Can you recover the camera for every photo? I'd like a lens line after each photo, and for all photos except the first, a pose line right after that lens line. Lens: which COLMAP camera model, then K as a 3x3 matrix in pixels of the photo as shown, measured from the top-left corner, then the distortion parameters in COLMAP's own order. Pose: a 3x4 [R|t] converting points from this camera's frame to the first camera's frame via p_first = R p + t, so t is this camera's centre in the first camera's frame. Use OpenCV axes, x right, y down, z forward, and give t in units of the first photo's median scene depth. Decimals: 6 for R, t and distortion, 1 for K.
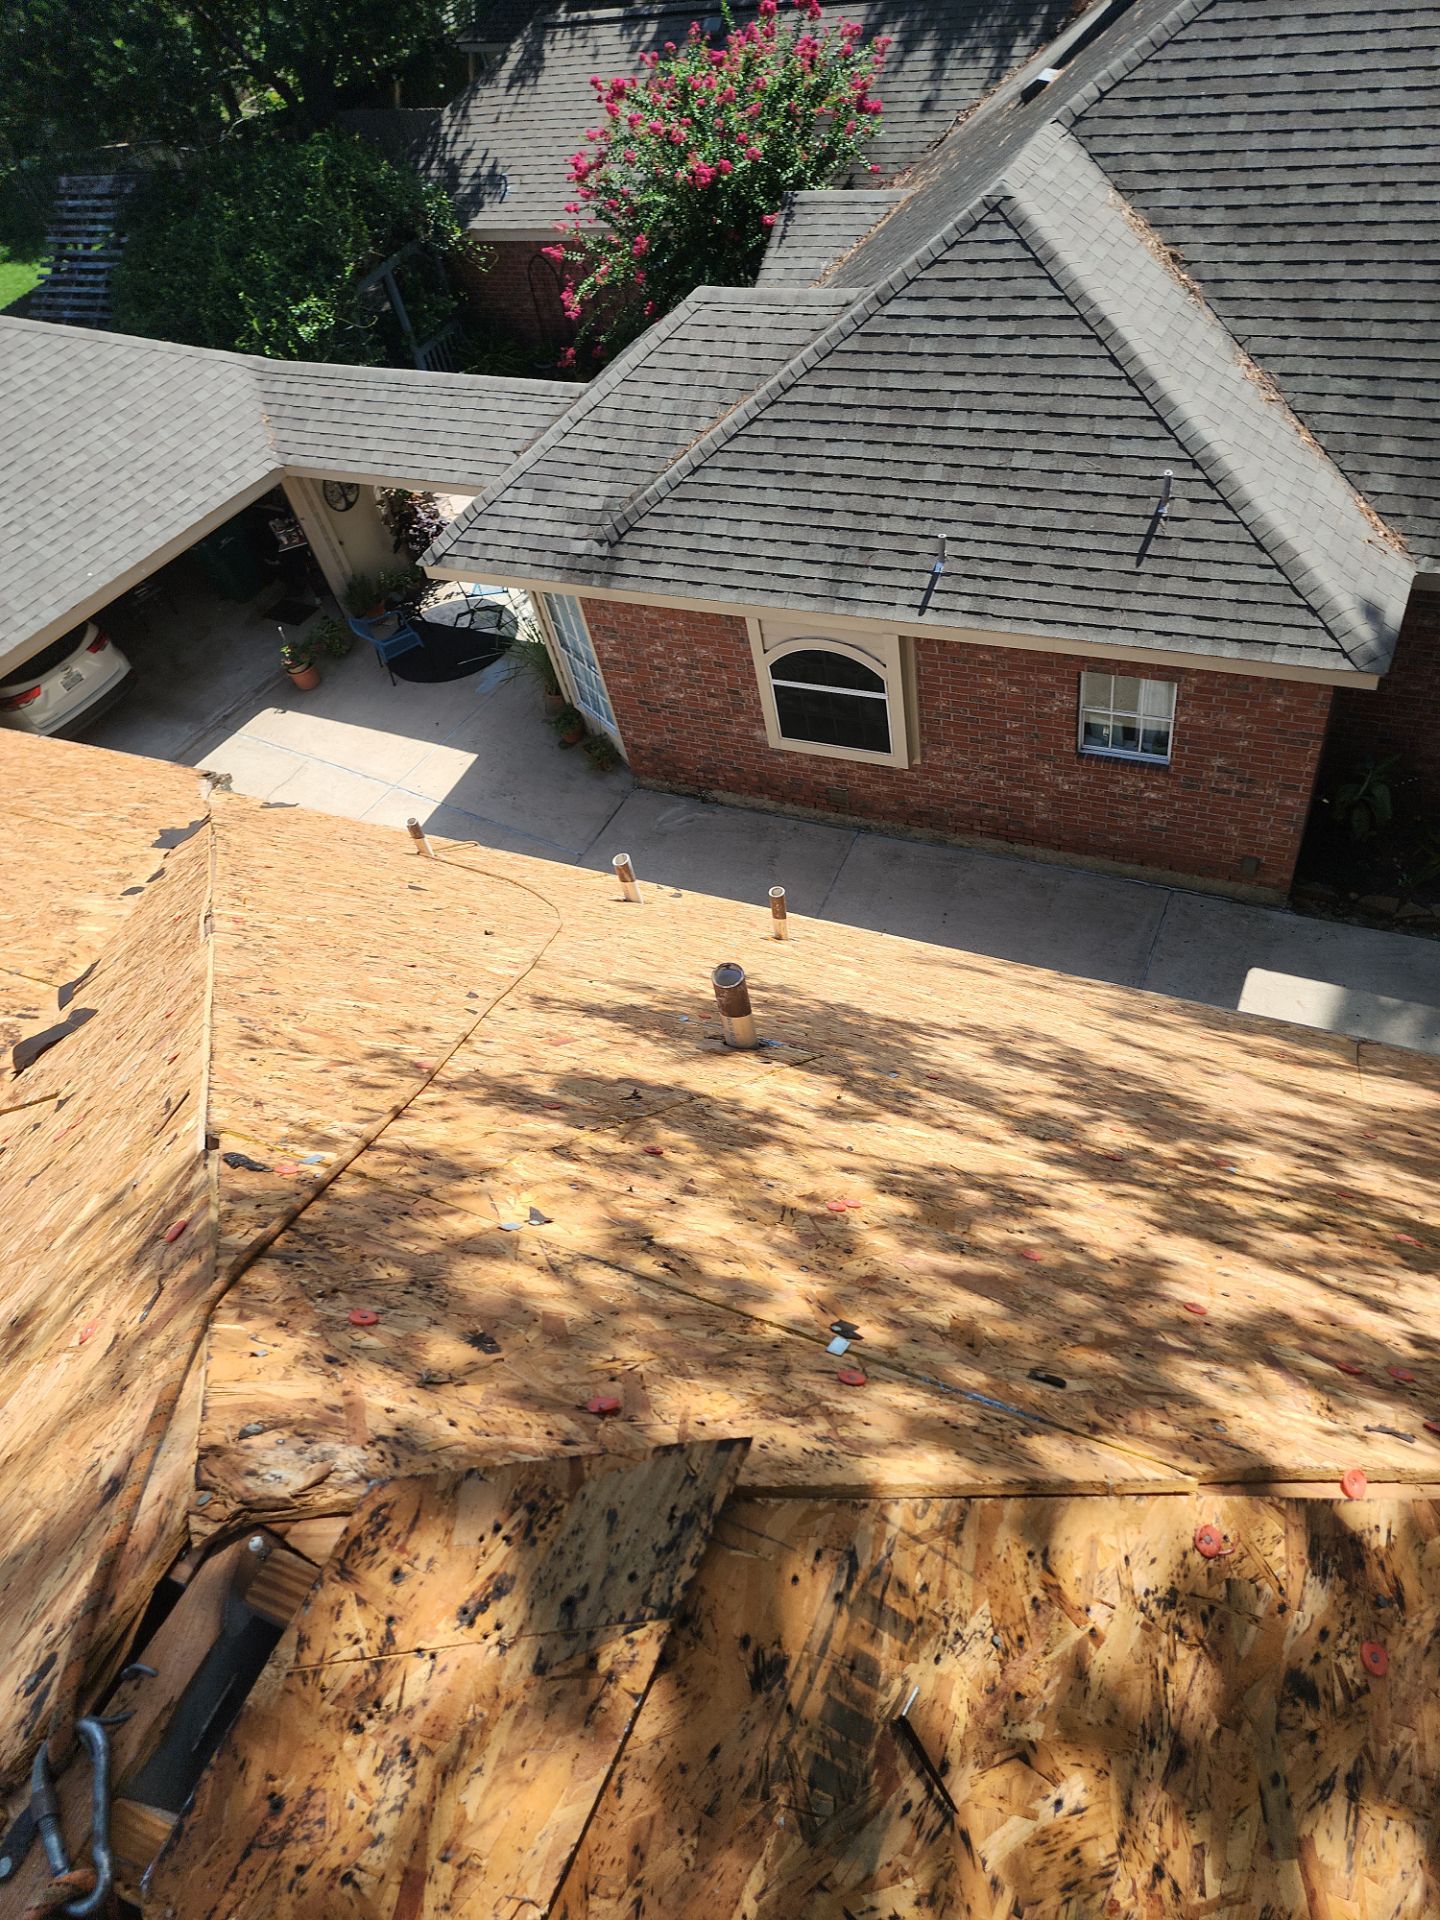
lens RADIAL K [[1283.7, 0, 733.1], [0, 1283.7, 967.8], [0, 0, 1]] dist [0.083311, -0.060783]
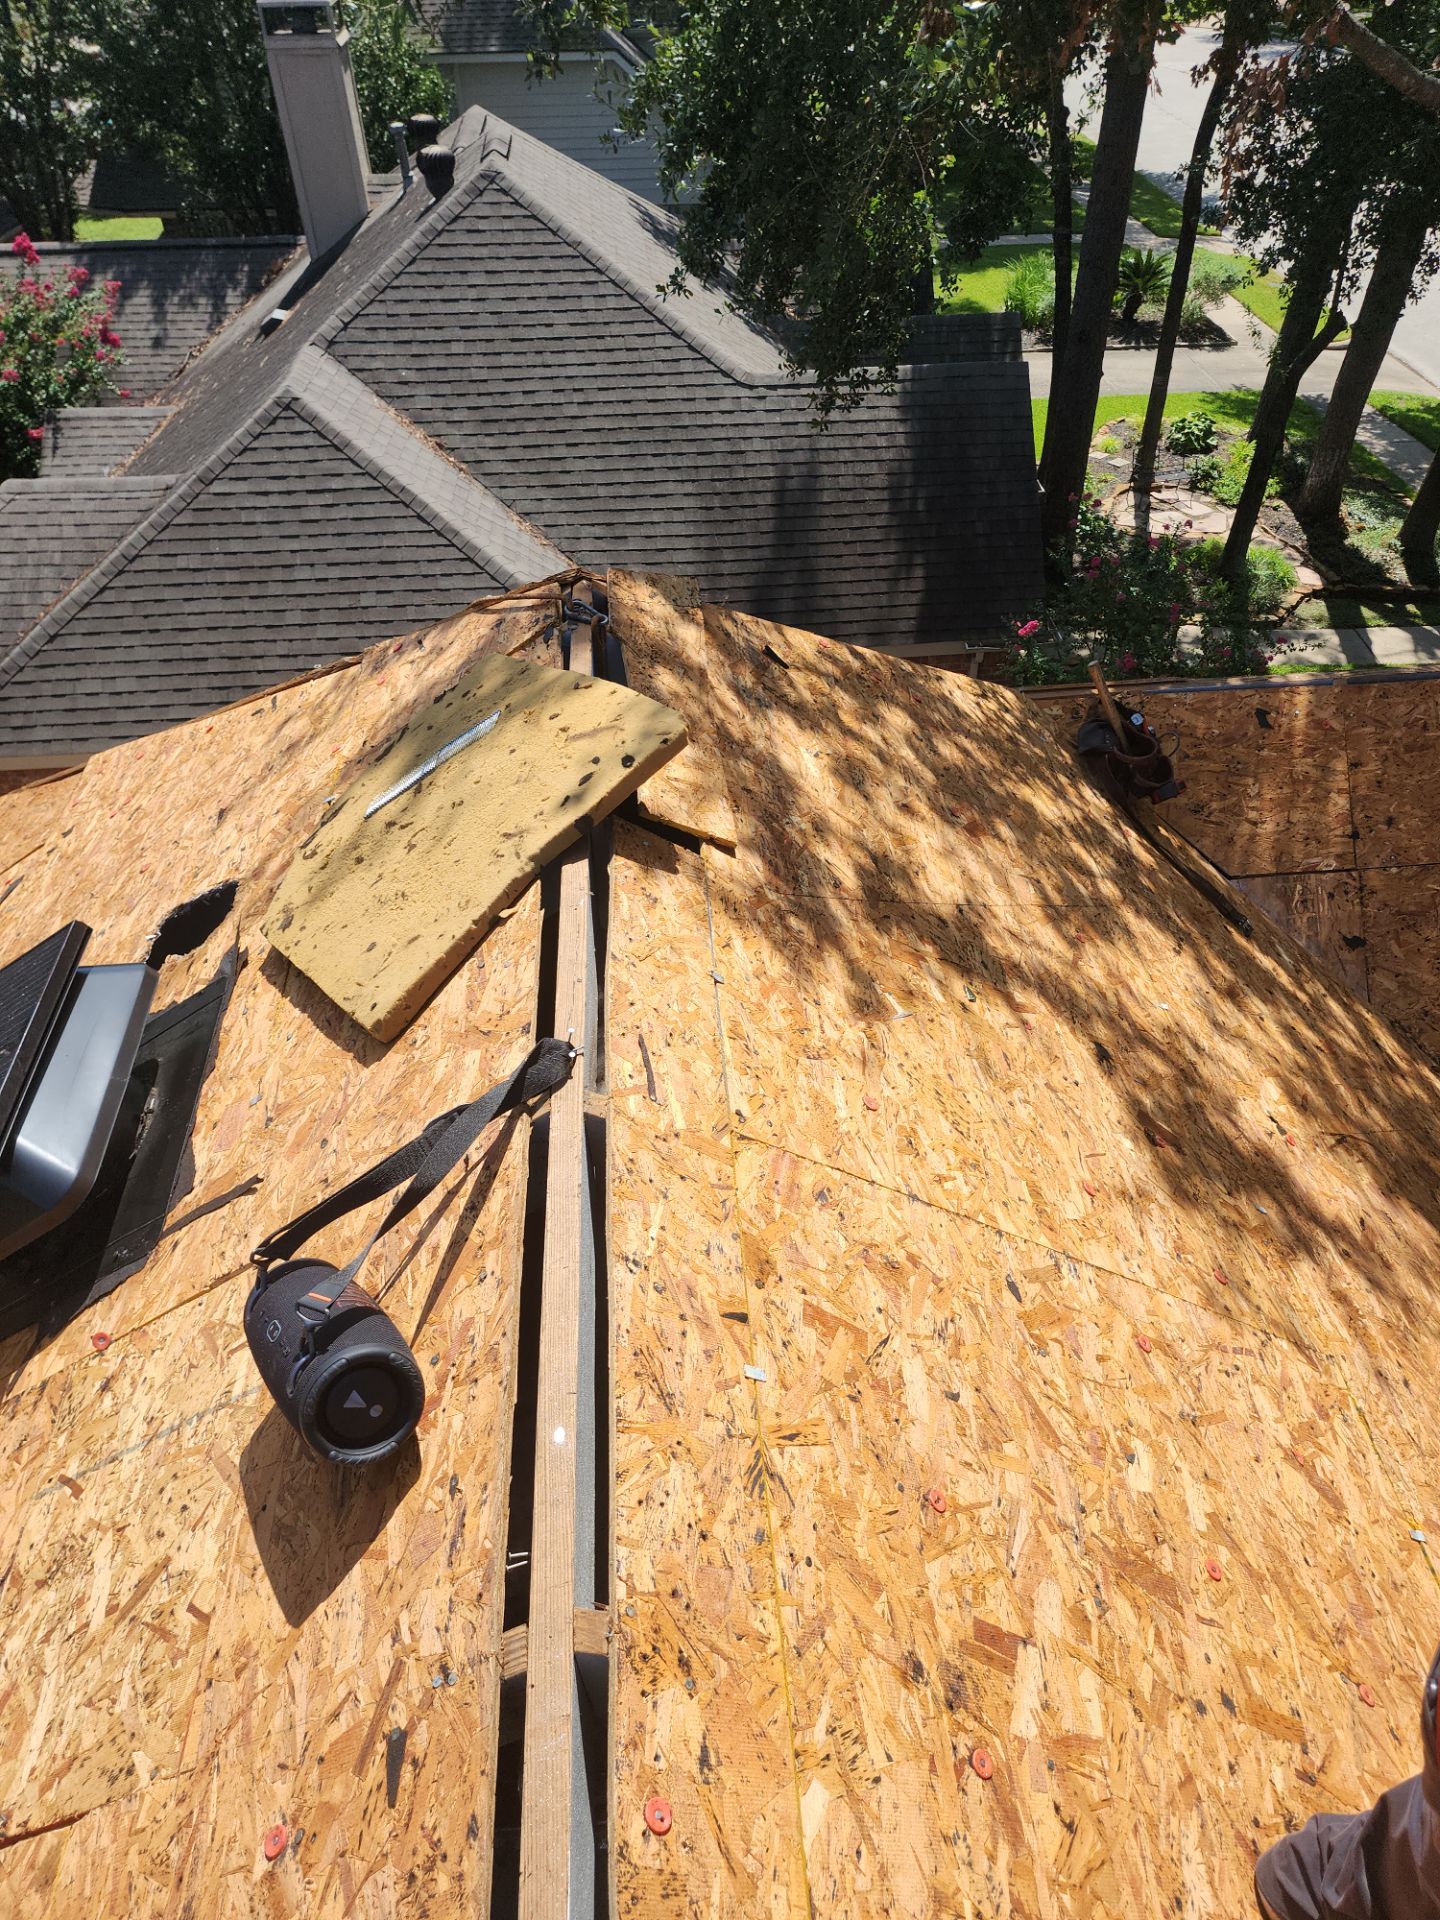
lens RADIAL K [[1266.7, 0, 720.0], [0, 1266.7, 960.0], [0, 0, 1]] dist [0.089032, -0.044290]
pose [[0.858276, -0.217753, 0.464699, -0.117212], [0.285875, 0.954875, -0.080553, 0.110701], [-0.426189, 0.201983, 0.881797, -0.110278]]
